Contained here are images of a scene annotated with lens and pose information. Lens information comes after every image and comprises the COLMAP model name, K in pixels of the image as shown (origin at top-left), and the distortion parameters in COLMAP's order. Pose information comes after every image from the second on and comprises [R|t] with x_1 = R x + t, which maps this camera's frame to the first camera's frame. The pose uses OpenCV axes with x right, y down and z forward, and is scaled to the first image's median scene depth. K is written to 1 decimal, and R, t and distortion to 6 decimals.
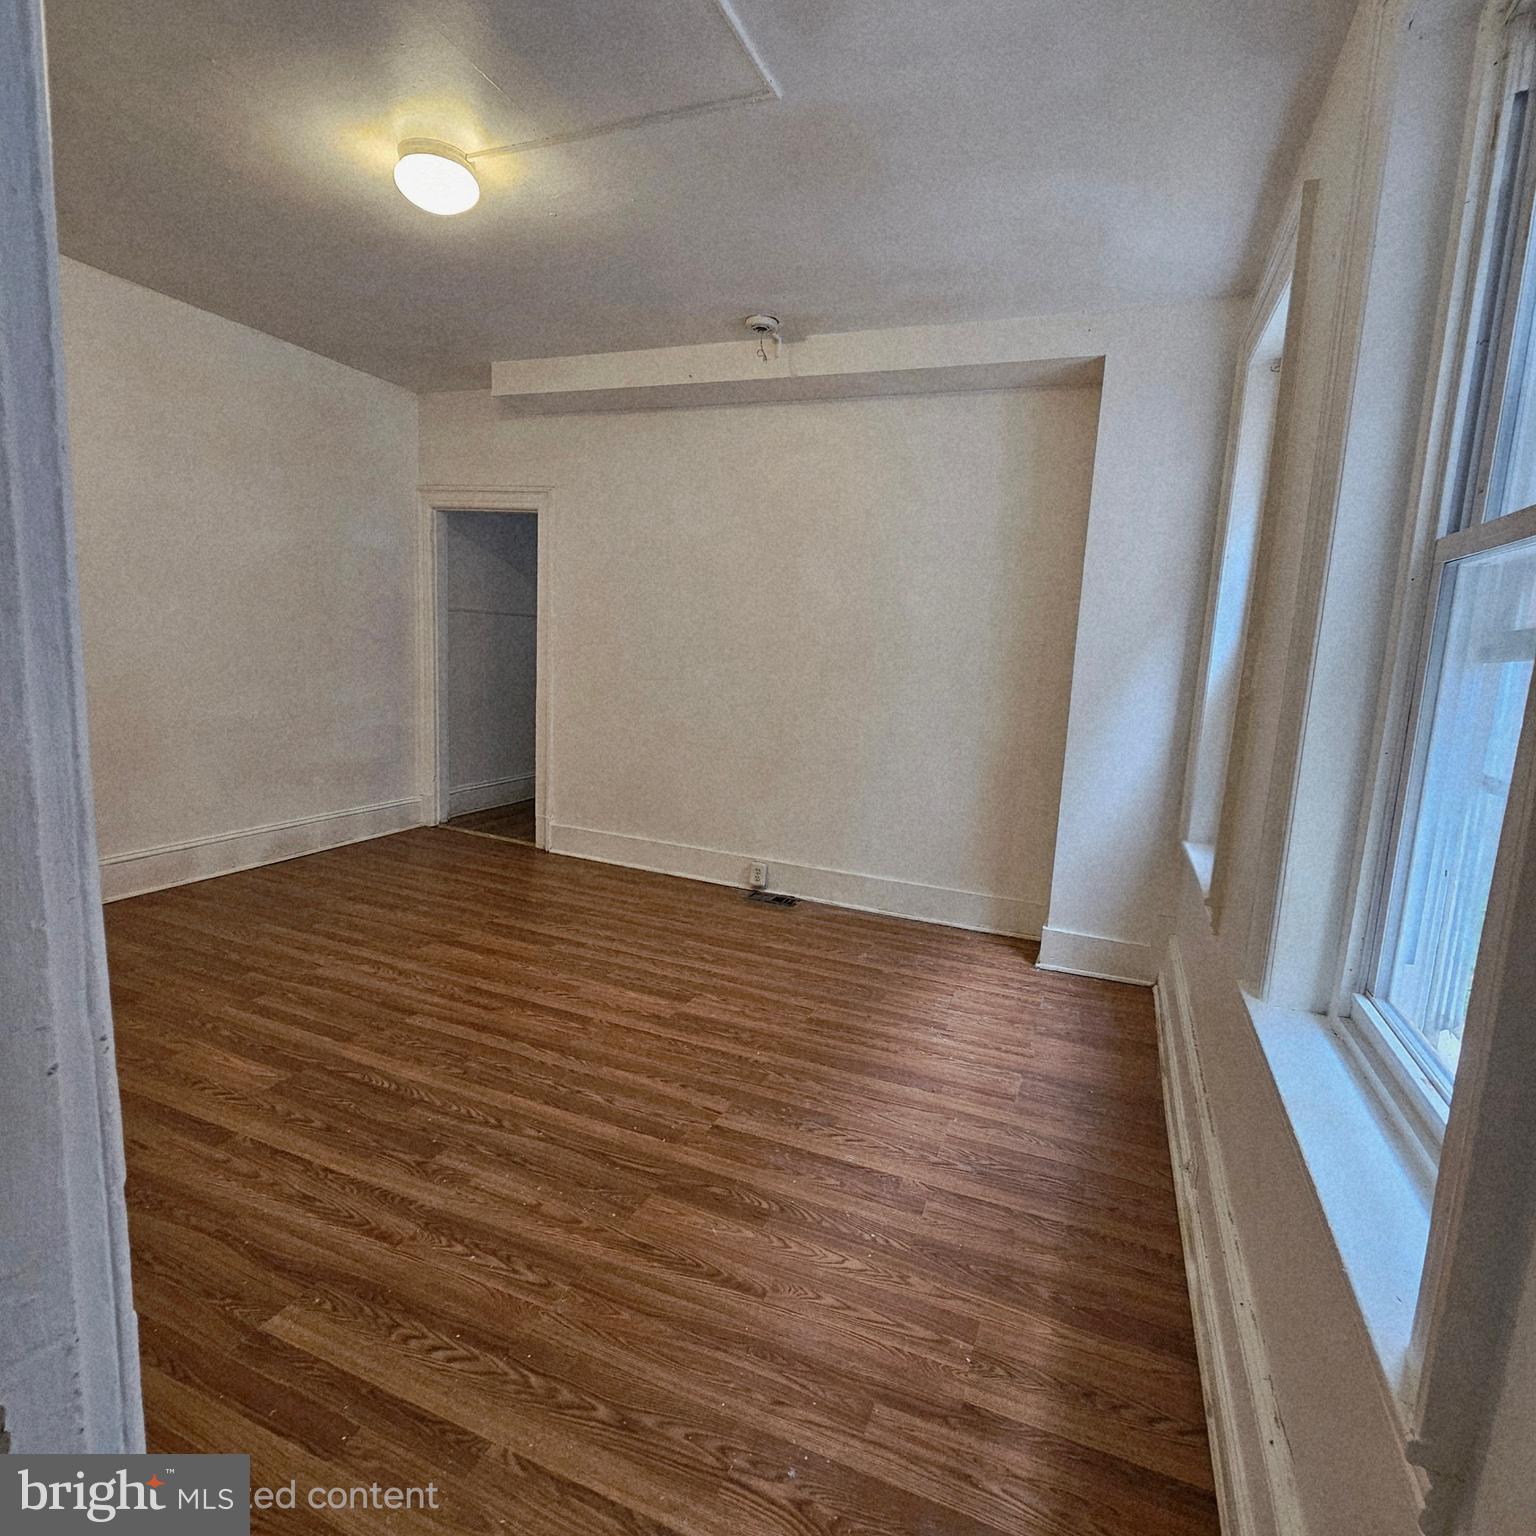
lens RADIAL K [[840.9, 0, 768.0], [0, 840.9, 768.0], [0, 0, 1]] dist [-0.001679, 0.002236]
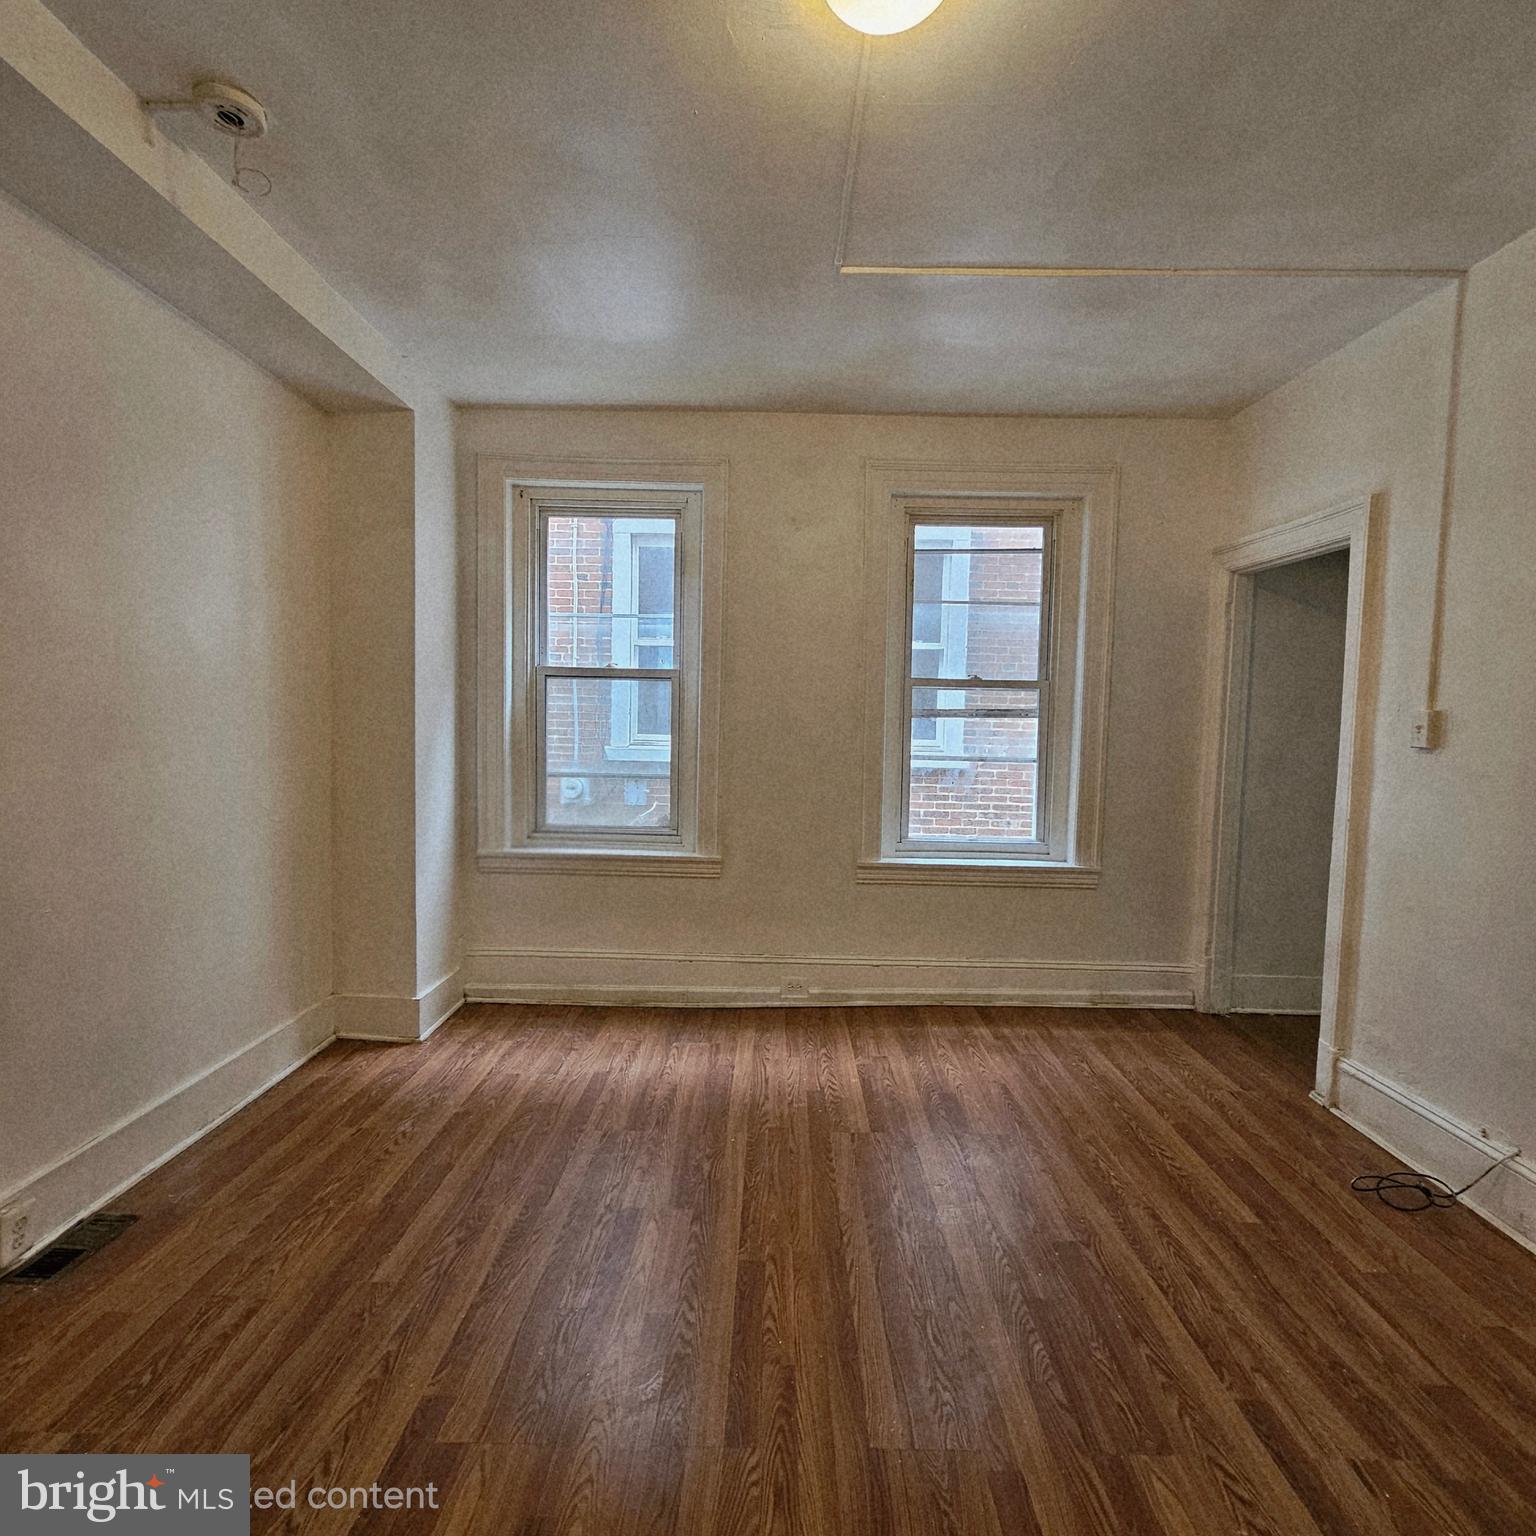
lens RADIAL K [[840.9, 0, 768.0], [0, 840.9, 768.0], [0, 0, 1]] dist [-0.001679, 0.002236]
pose [[-0.365490, -0.116254, 0.923527, -0.986437], [0.096968, 0.982016, 0.161992, -0.268901], [-0.925751, 0.148759, -0.347644, 1.391096]]
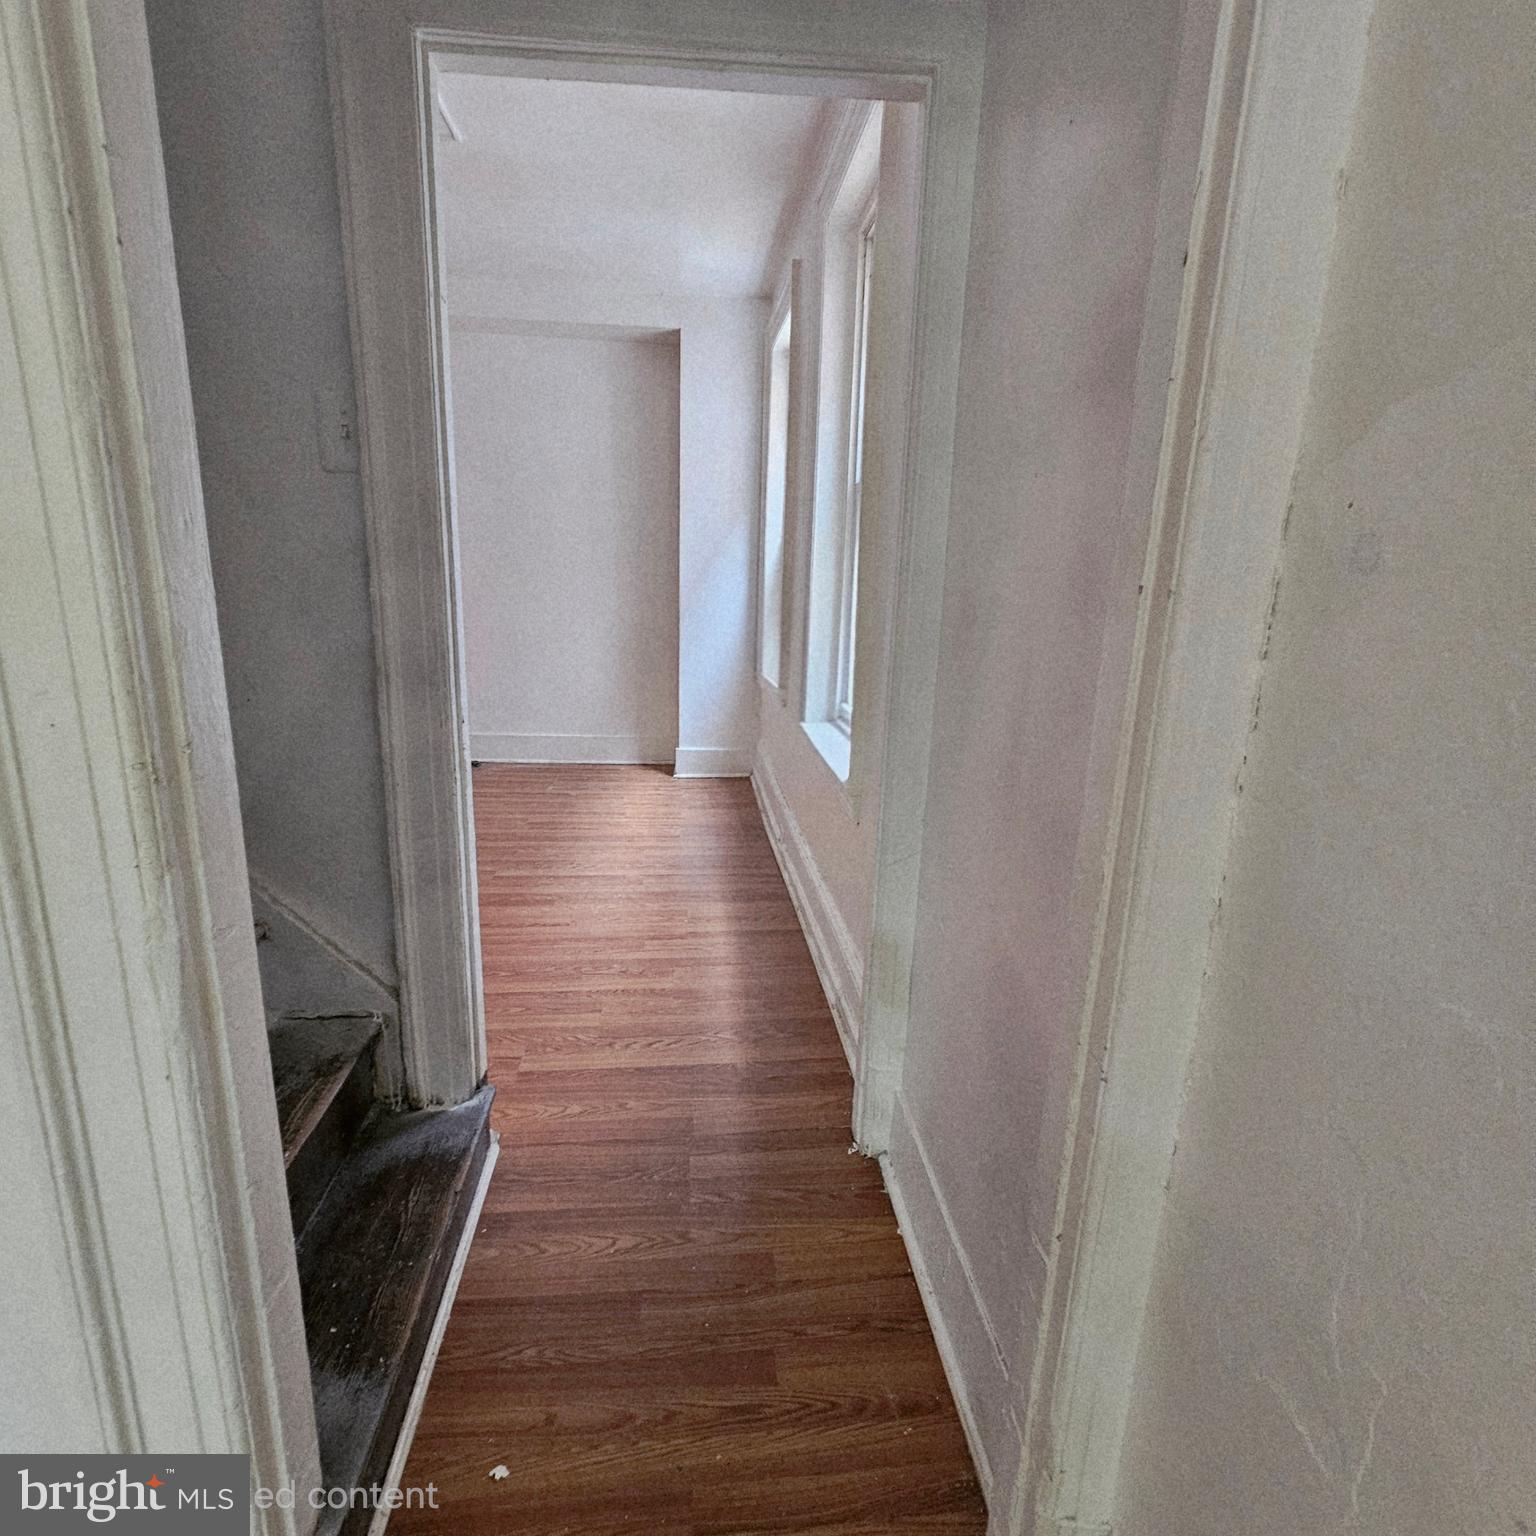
lens RADIAL K [[840.9, 0, 768.0], [0, 840.9, 768.0], [0, 0, 1]] dist [-0.001679, 0.002236]
pose [[0.883767, -0.131342, 0.449116, -0.259277], [0.084695, 0.988845, 0.122521, 0.093298], [-0.460198, -0.070243, 0.885033, -0.475255]]
